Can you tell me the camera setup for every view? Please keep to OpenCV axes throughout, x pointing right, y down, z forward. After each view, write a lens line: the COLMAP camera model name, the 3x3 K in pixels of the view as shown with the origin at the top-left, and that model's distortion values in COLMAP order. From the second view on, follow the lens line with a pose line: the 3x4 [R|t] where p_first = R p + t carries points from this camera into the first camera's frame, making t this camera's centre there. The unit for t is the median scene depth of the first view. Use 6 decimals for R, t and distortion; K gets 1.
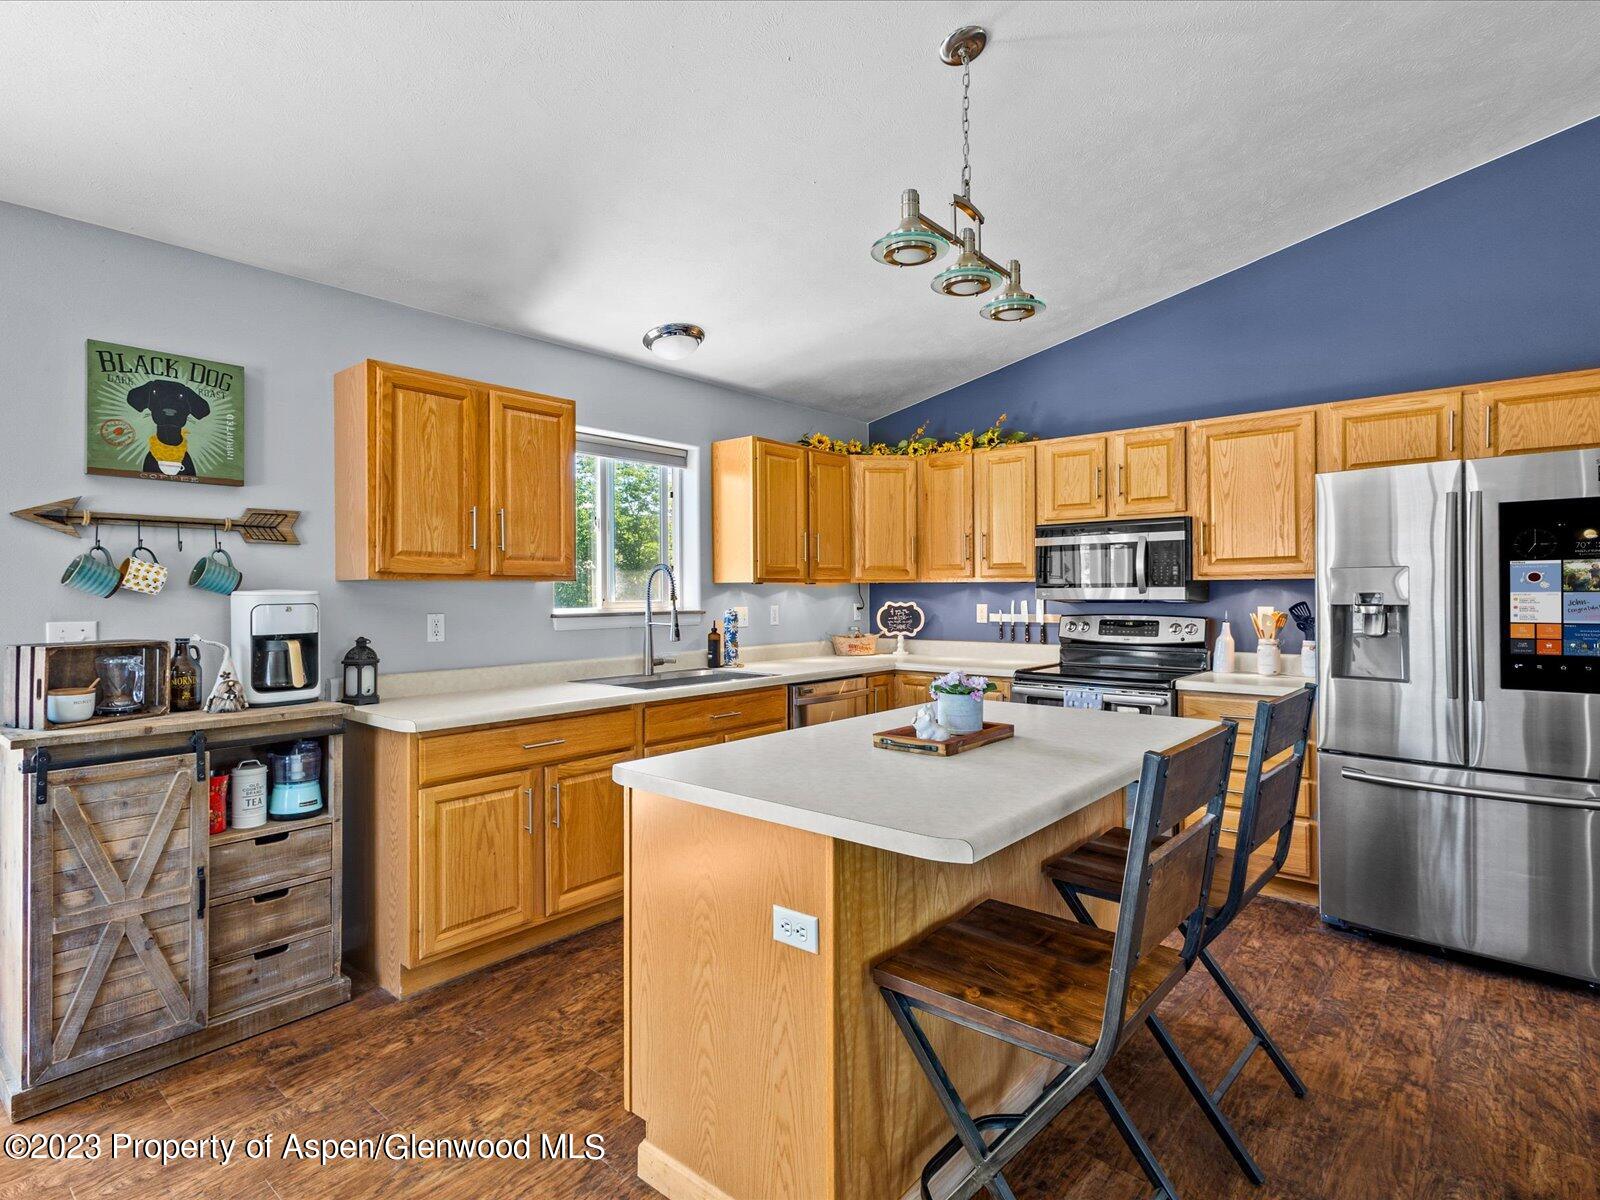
lens RADIAL K [[830.3, 0, 805.0], [0, 830.3, 593.2], [0, 0, 1]] dist [0.012070, -0.004012]
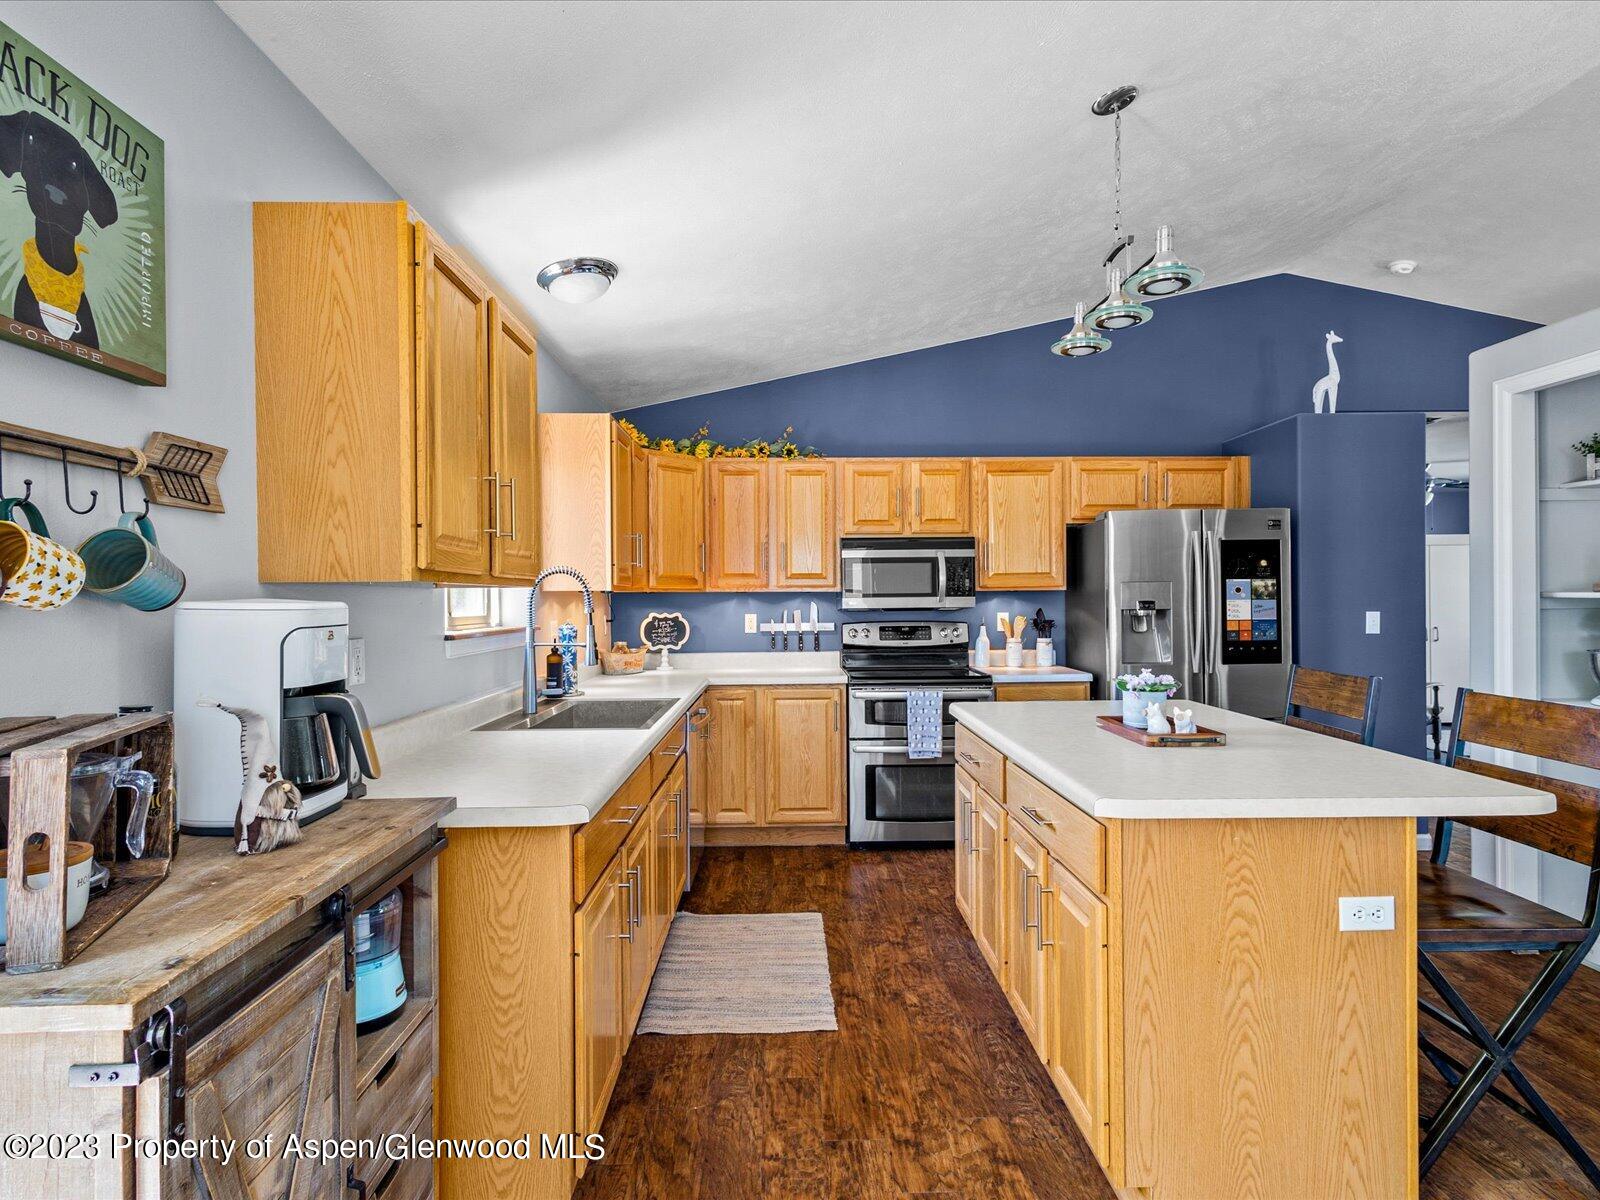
lens RADIAL K [[830.3, 0, 805.4], [0, 830.3, 604.4], [0, 0, 1]] dist [0.012070, -0.004012]
pose [[0.746263, -0.005382, 0.665630, -0.643981], [0.005419, 0.999983, 0.002011, 0.000045], [-0.665630, 0.002107, 0.746279, 0.346576]]
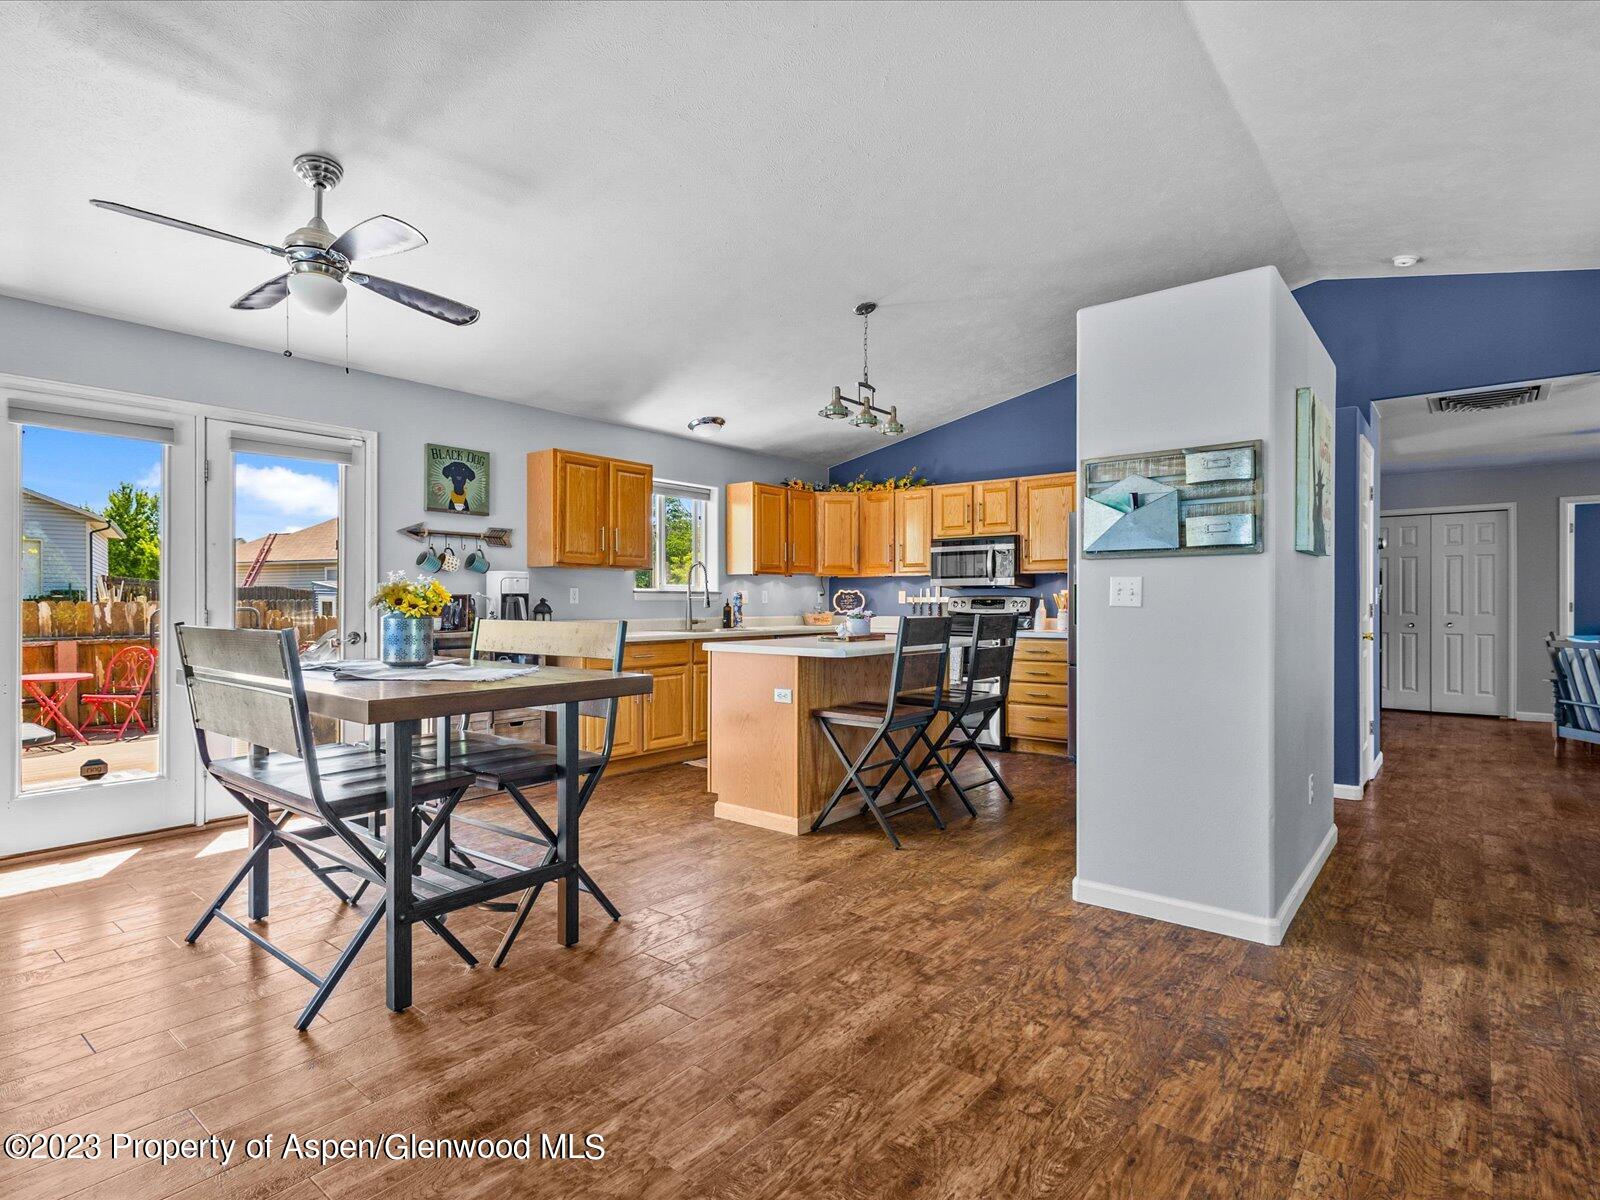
lens RADIAL K [[830.3, 0, 807.7], [0, 830.3, 604.7], [0, 0, 1]] dist [0.012070, -0.004012]
pose [[0.999495, 0.005563, 0.031275, -0.008770], [-0.005616, 0.999983, 0.001589, 0.058832], [-0.031265, -0.001764, 0.999510, -0.809877]]
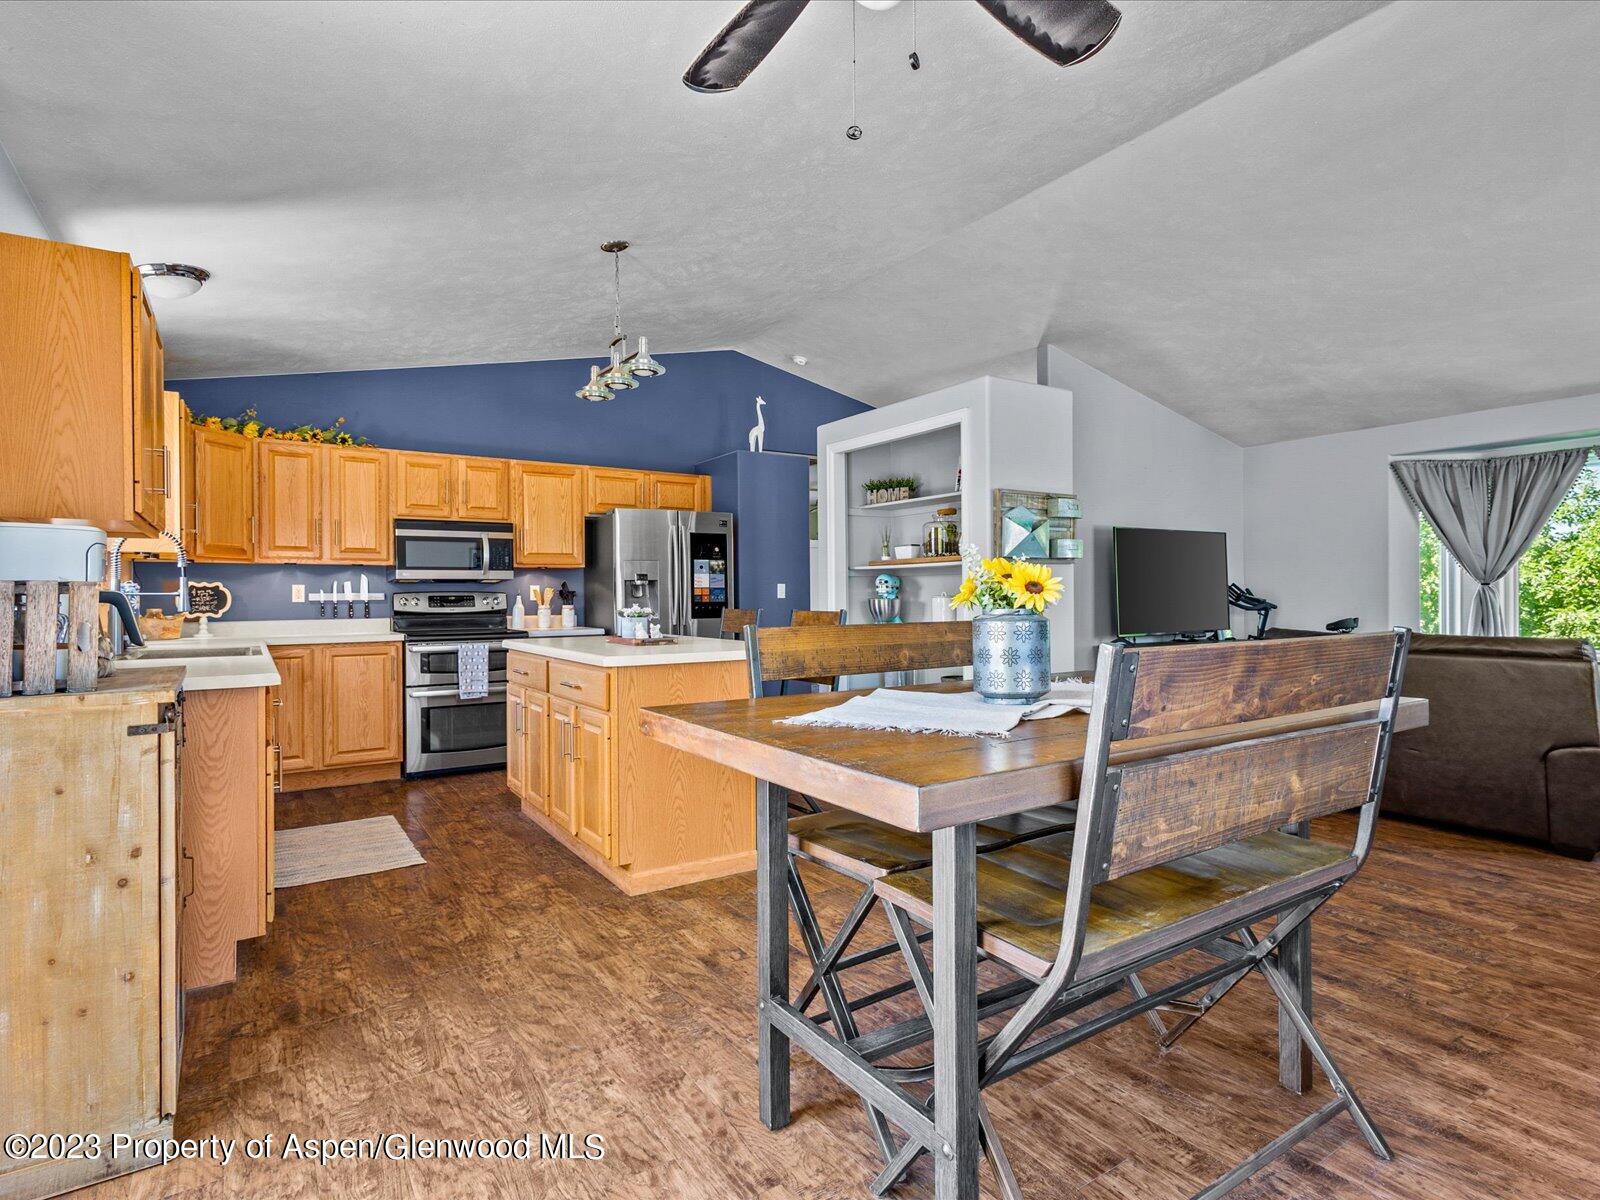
lens RADIAL K [[830.3, 0, 797.8], [0, 830.3, 595.8], [0, 0, 1]] dist [0.012070, -0.004012]
pose [[0.280272, 0.002812, 0.959916, -1.037458], [0.008421, 0.999950, -0.005388, 0.062375], [-0.959884, 0.009593, 0.280234, 0.120514]]
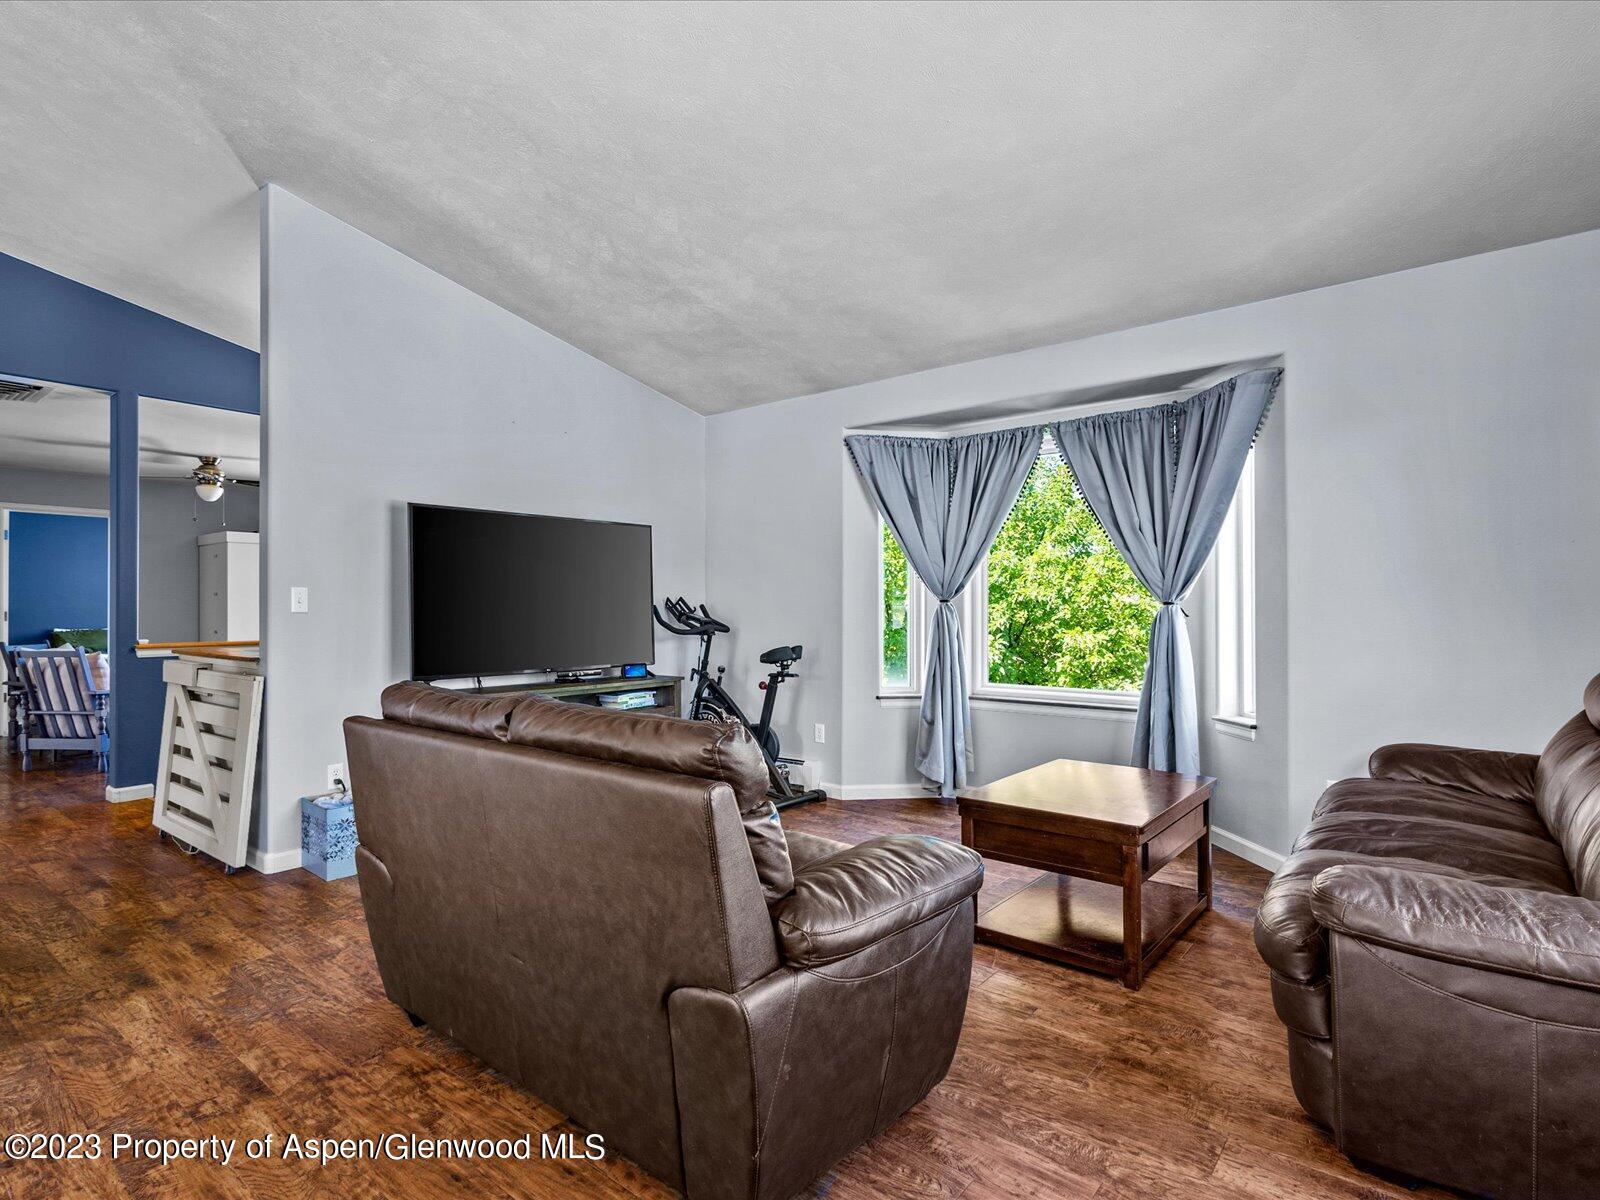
lens RADIAL K [[830.3, 0, 793.2], [0, 830.3, 602.0], [0, 0, 1]] dist [0.012070, -0.004012]
pose [[-0.030962, 0.014744, 0.999412, -0.143572], [0.003964, 0.999885, -0.014628, 0.060217], [-0.999513, 0.003509, -0.031017, -0.595193]]
